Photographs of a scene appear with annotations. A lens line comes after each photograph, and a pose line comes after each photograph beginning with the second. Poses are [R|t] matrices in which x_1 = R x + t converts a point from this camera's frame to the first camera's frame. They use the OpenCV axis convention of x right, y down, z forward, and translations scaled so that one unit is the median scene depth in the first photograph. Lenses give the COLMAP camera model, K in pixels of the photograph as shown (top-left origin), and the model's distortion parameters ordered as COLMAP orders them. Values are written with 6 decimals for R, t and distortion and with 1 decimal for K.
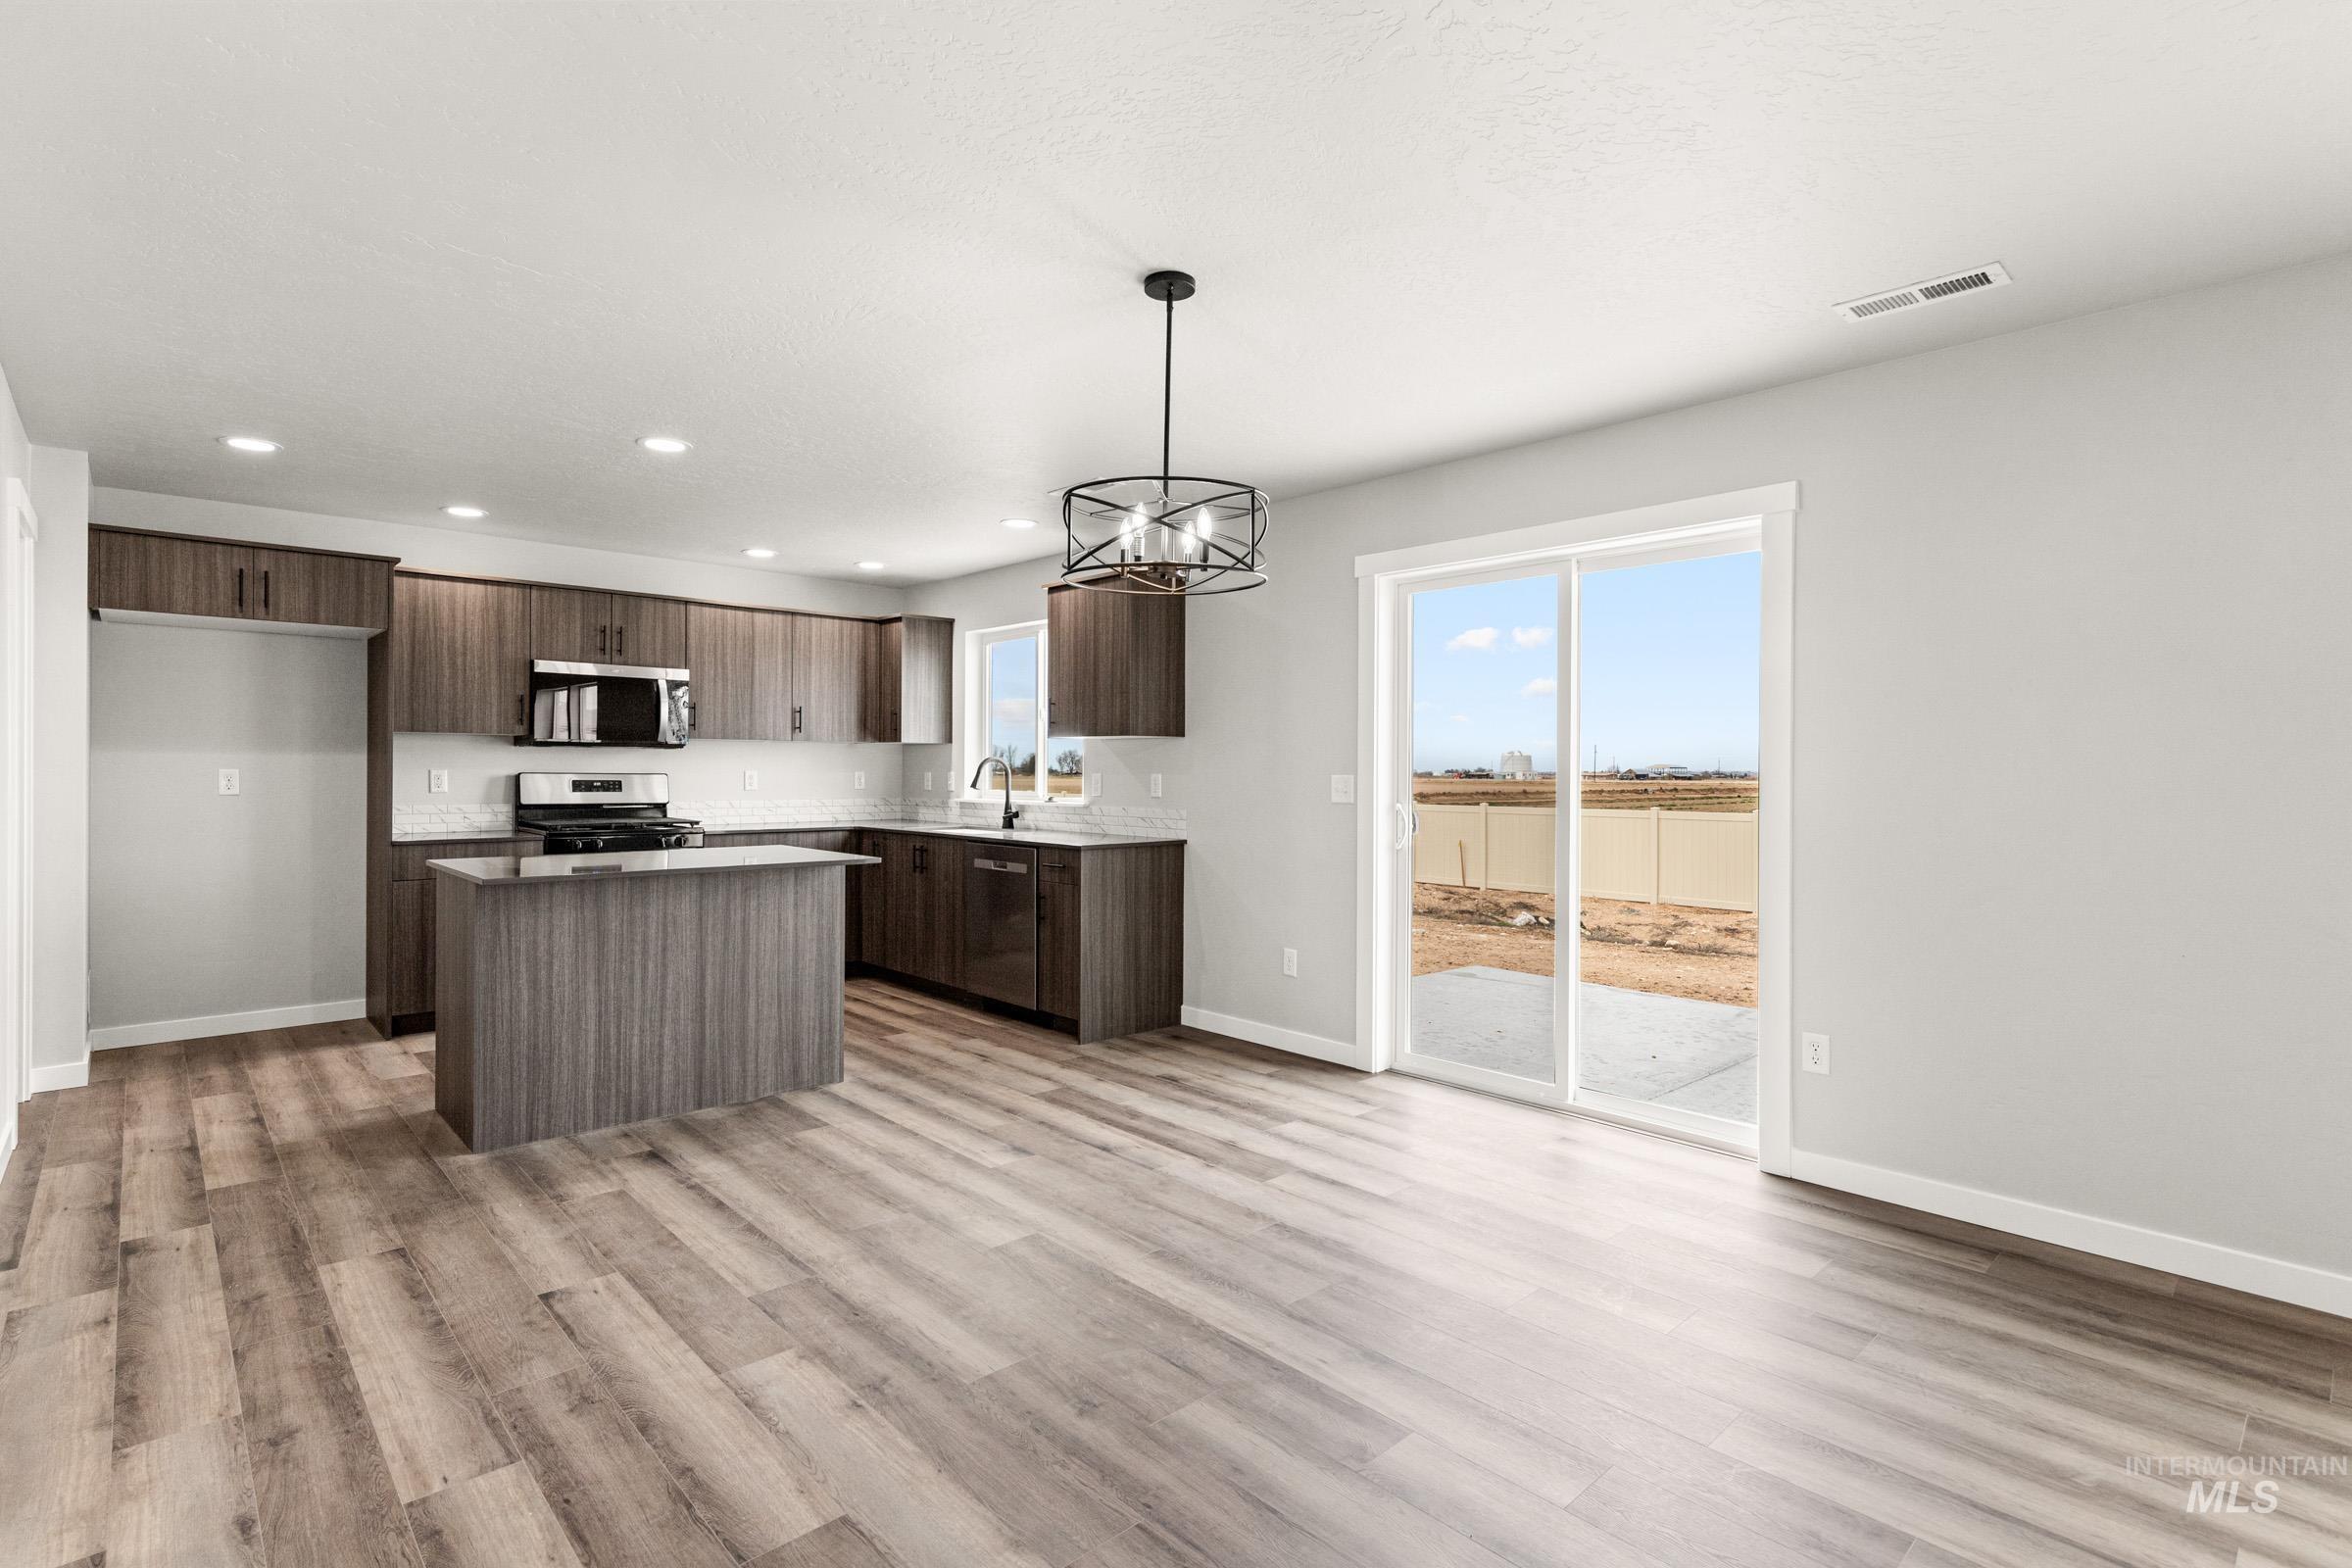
lens RADIAL K [[1130.8, 0, 1183.3], [0, 1130.8, 773.6], [0, 0, 1]] dist [0.013552, -0.002212]
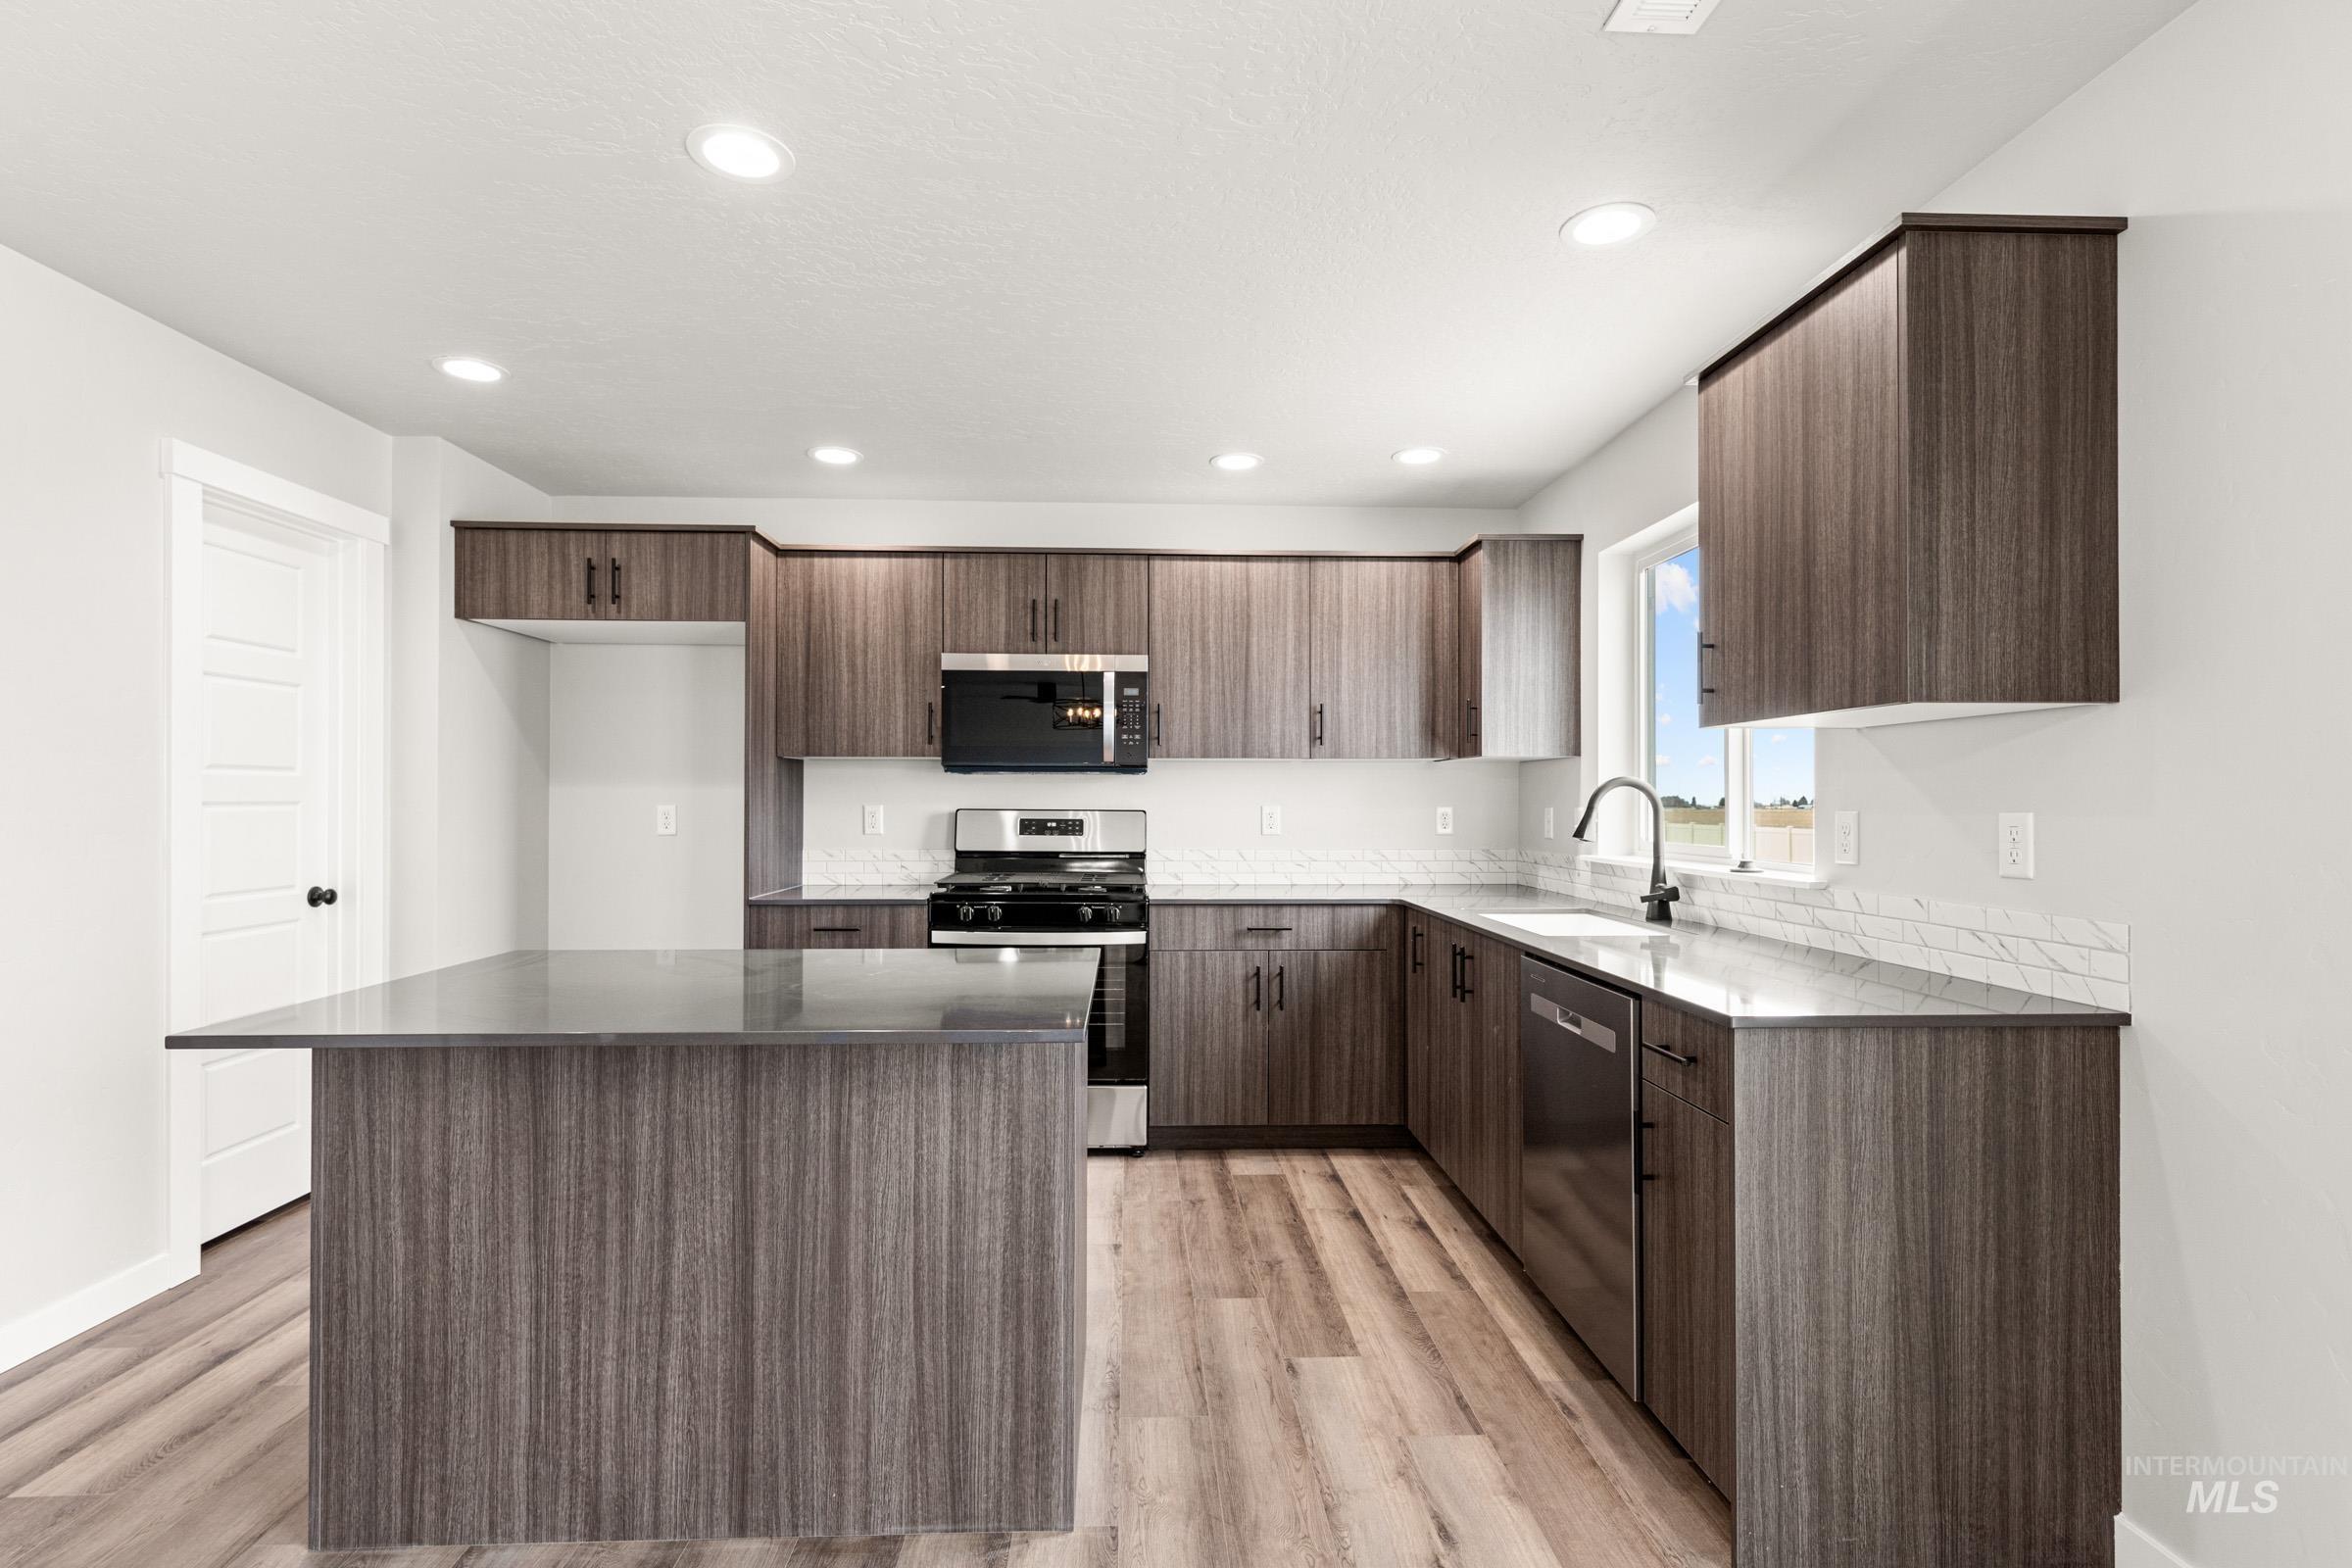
lens RADIAL K [[1130.8, 0, 1159.0], [0, 1130.8, 799.4], [0, 0, 1]] dist [0.013552, -0.002212]
pose [[0.757246, -0.005289, -0.653108, 0.006319], [0.000436, 0.999971, -0.007592, -0.001544], [0.653129, 0.005465, 0.757227, 0.596036]]
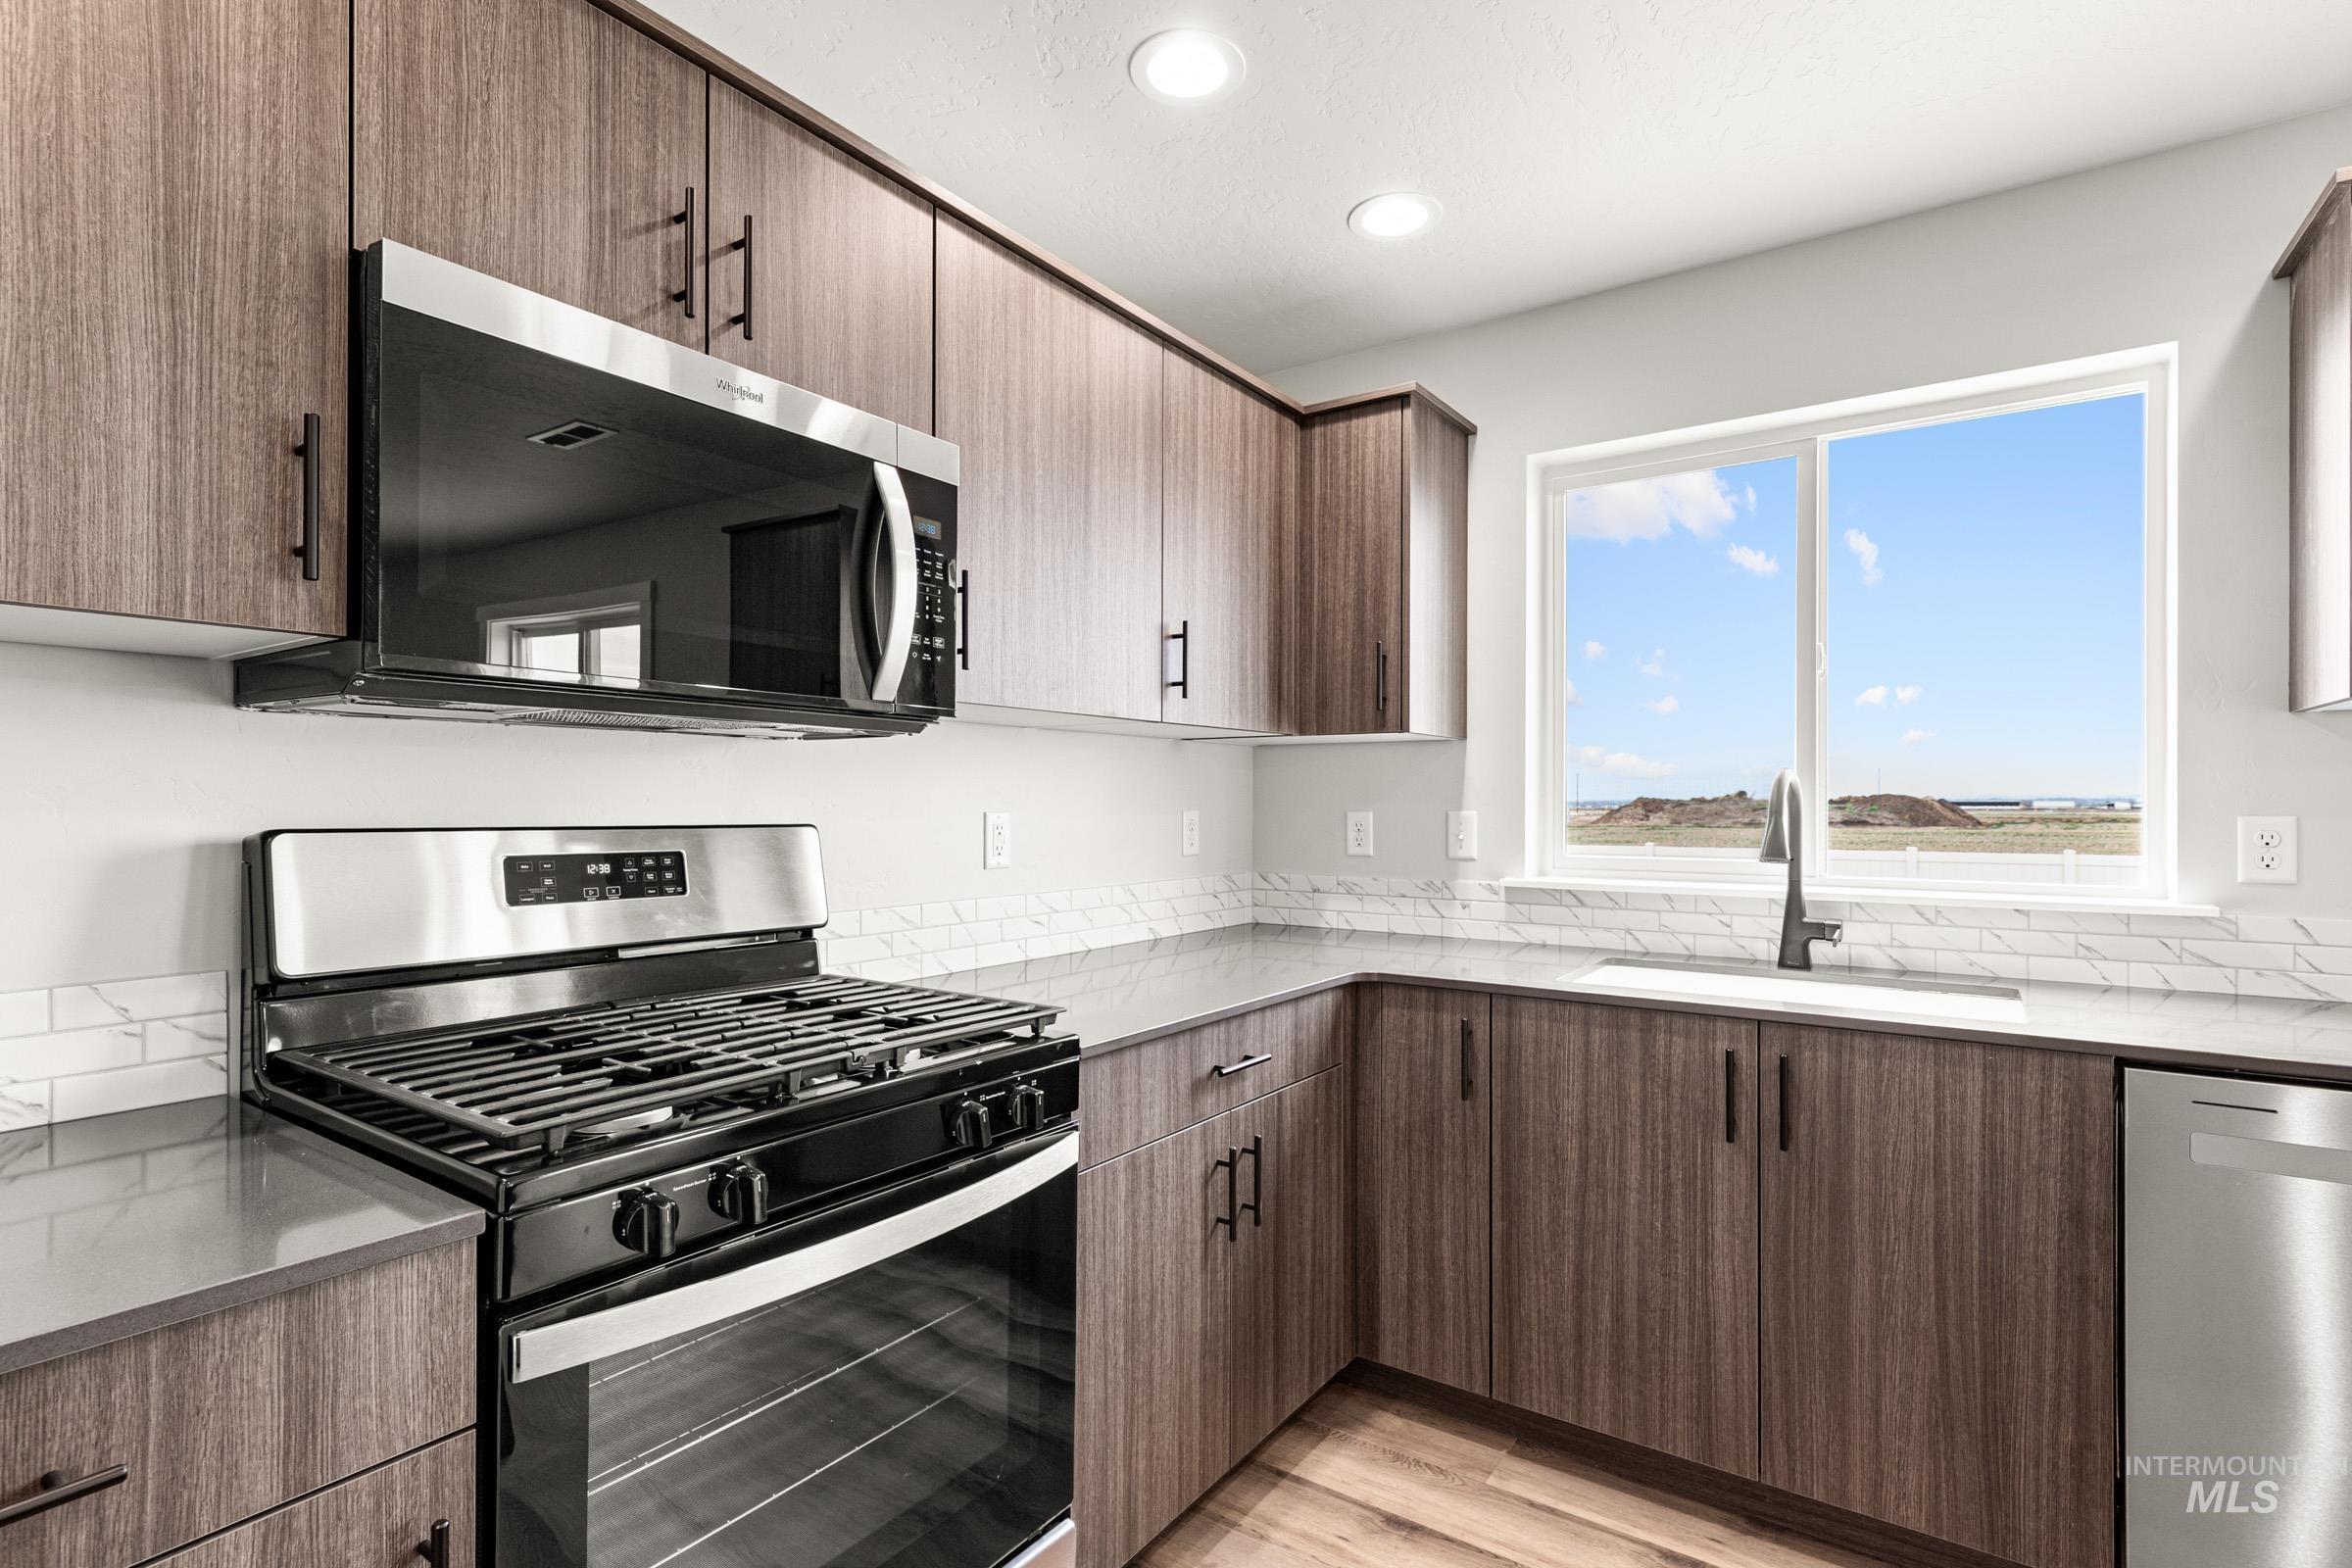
lens RADIAL K [[1130.8, 0, 1186.1], [0, 1130.8, 804.8], [0, 0, 1]] dist [0.013552, -0.002212]
pose [[0.976515, -0.004896, 0.215392, -0.528394], [0.005060, 0.999987, -0.000209, -0.005493], [-0.215388, 0.001294, 0.976528, 0.861216]]
